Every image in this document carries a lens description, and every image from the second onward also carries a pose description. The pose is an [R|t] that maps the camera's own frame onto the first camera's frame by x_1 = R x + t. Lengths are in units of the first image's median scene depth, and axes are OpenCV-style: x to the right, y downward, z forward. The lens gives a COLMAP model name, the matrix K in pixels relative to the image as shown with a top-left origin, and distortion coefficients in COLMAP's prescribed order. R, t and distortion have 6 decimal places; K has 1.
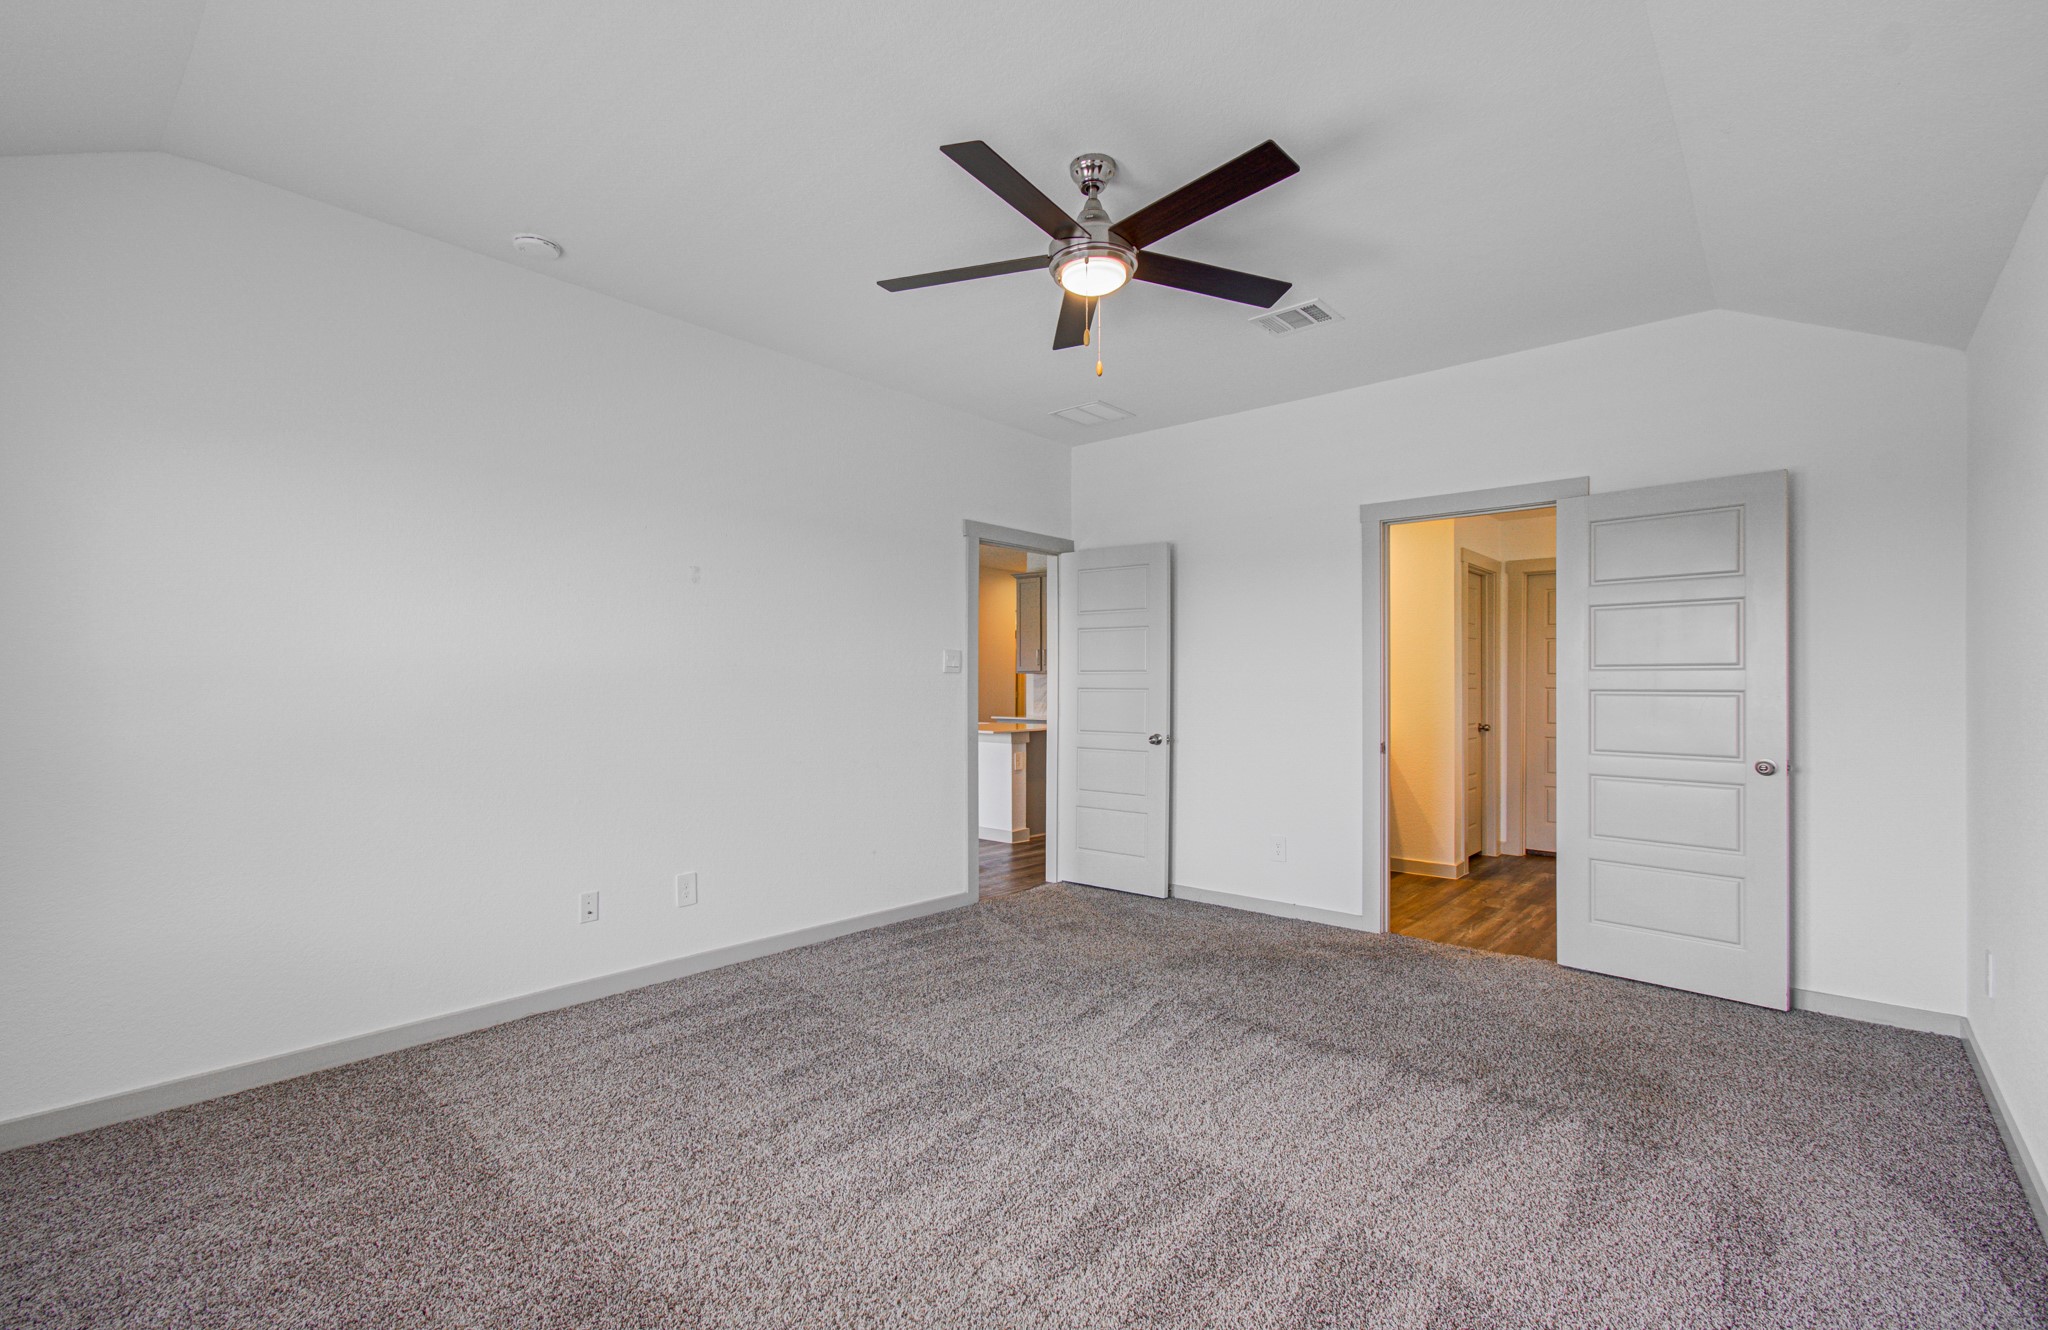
lens RADIAL K [[904.1, 0, 1042.1], [0, 904.1, 678.0], [0, 0, 1]] dist [0.000740, 0.000279]
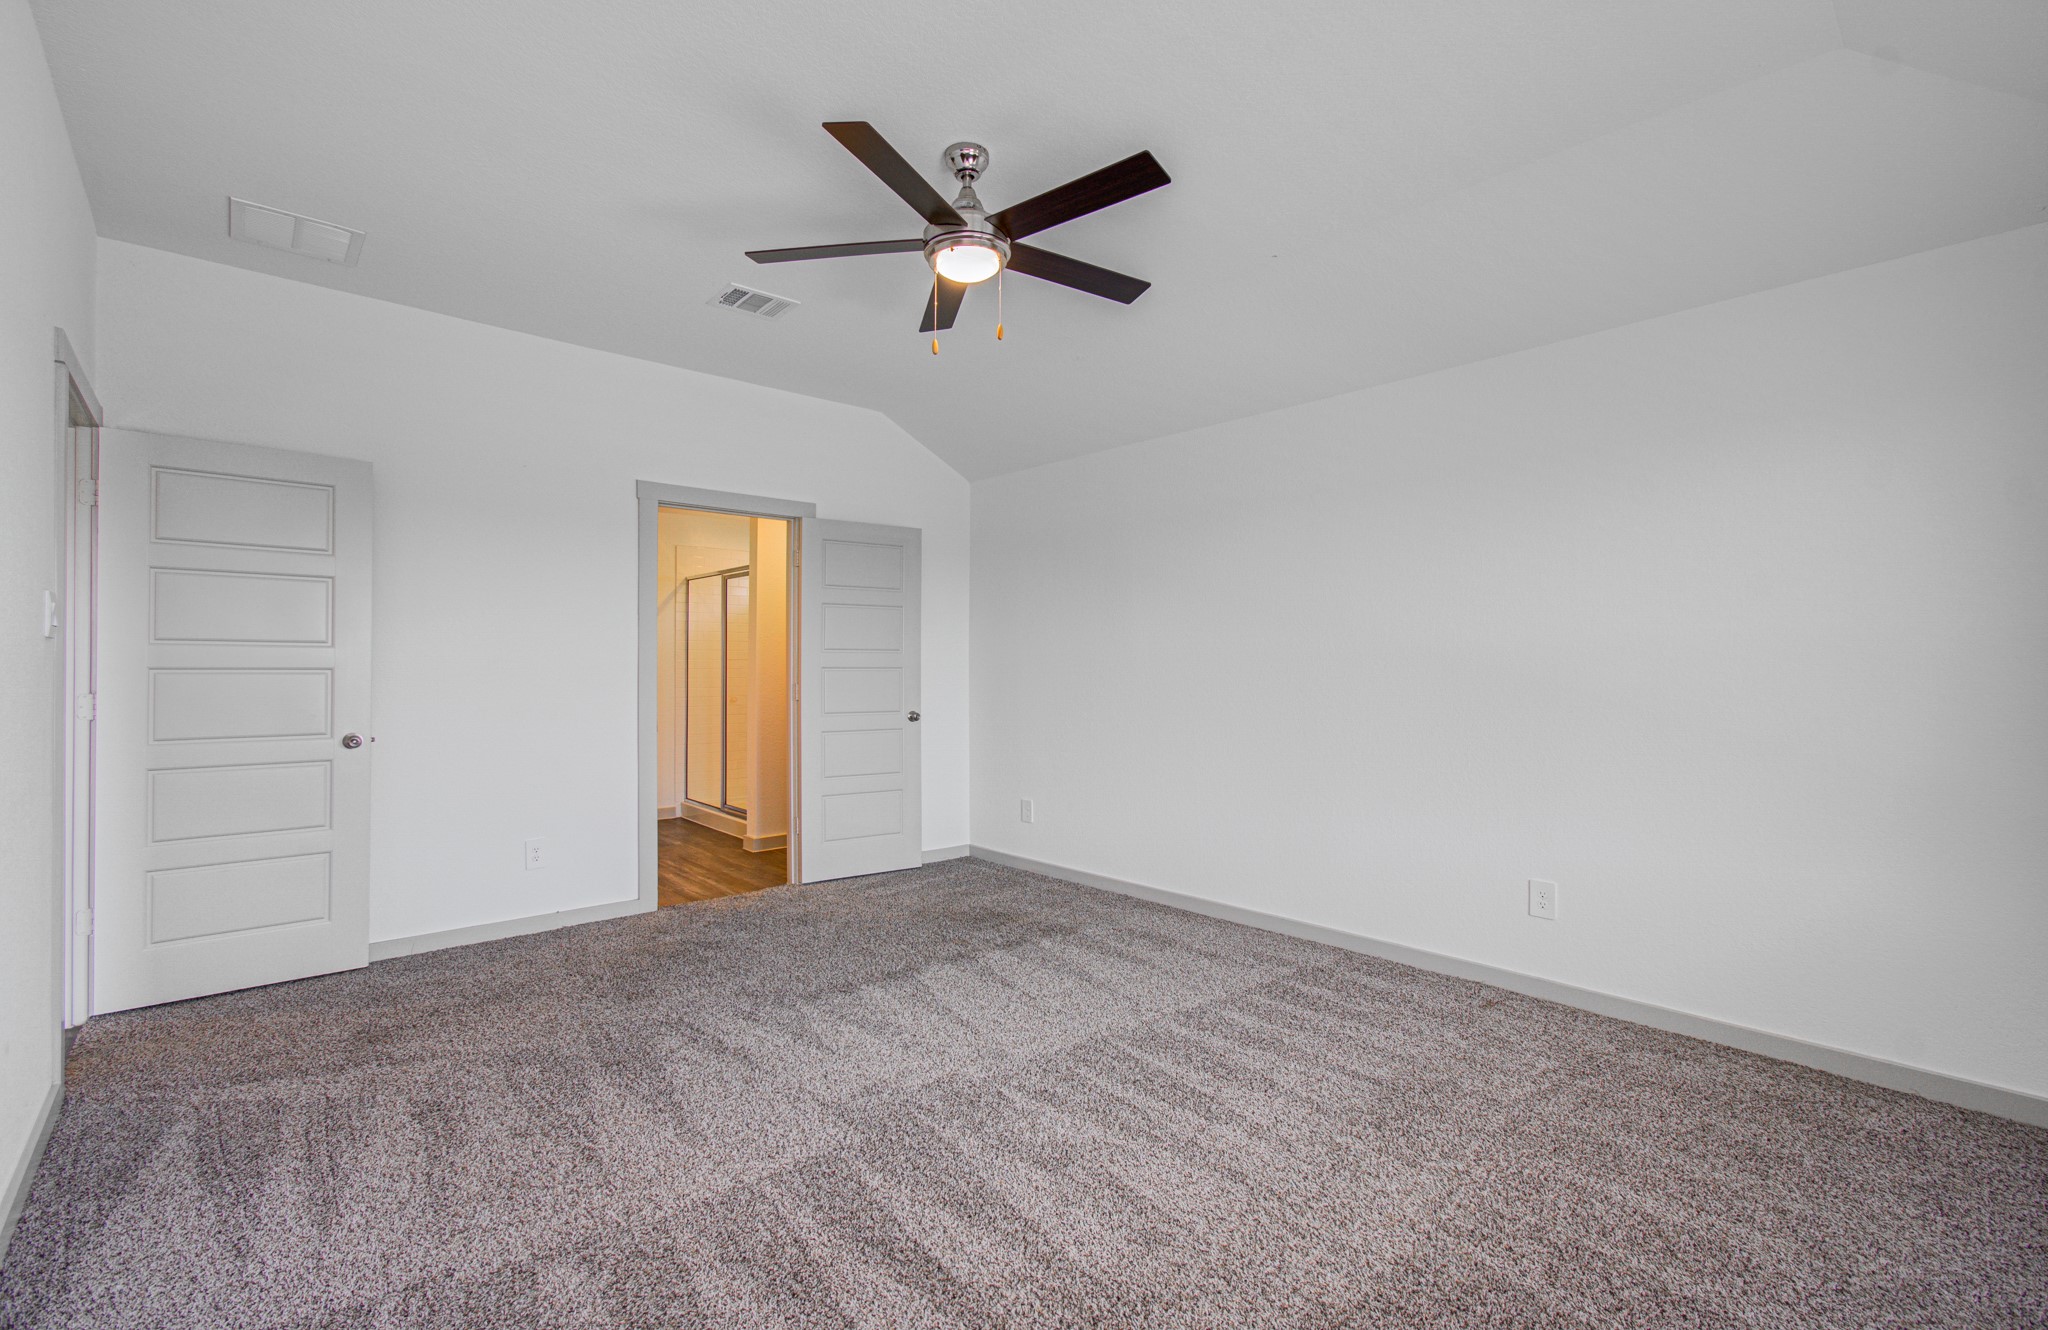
lens RADIAL K [[877.7, 0, 1014.5], [0, 877.7, 665.1], [0, 0, 1]] dist [-0.009543, 0.000502]
pose [[0.147819, -0.001981, 0.989012, -0.606091], [-0.010057, 0.999943, 0.003506, 0.002018], [-0.988963, -0.010465, 0.147791, 0.530119]]
